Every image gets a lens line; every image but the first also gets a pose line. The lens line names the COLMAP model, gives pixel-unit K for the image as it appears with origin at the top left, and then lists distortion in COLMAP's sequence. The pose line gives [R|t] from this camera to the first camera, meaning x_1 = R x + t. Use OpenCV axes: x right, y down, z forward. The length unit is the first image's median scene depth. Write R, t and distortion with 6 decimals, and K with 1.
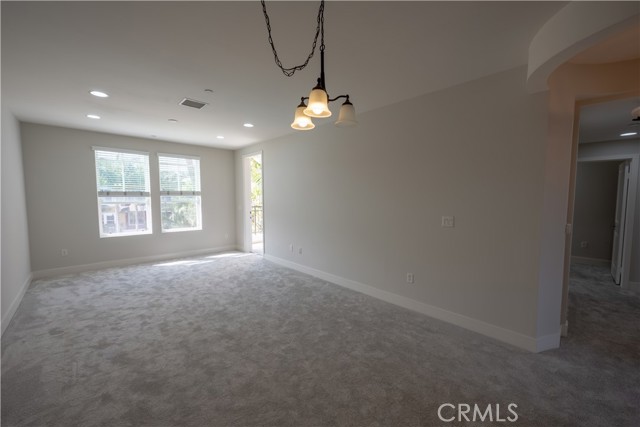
lens RADIAL K [[232.8, 0, 347.6], [0, 232.8, 211.6], [0, 0, 1]] dist [-0.001159, -0.000127]
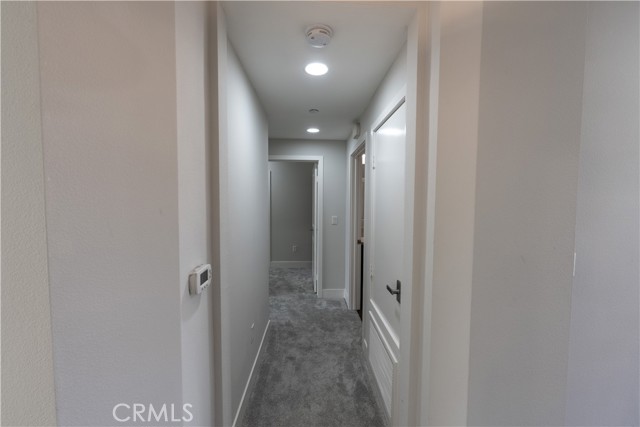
lens RADIAL K [[254.3, 0, 320.0], [0, 254.3, 213.5], [0, 0, 1]] dist [0.000357, 0.000274]
pose [[0.655574, -0.035282, 0.754306, 0.746872], [0.043786, 0.999003, 0.008672, -0.035318], [-0.753860, 0.027343, 0.656465, 0.546340]]
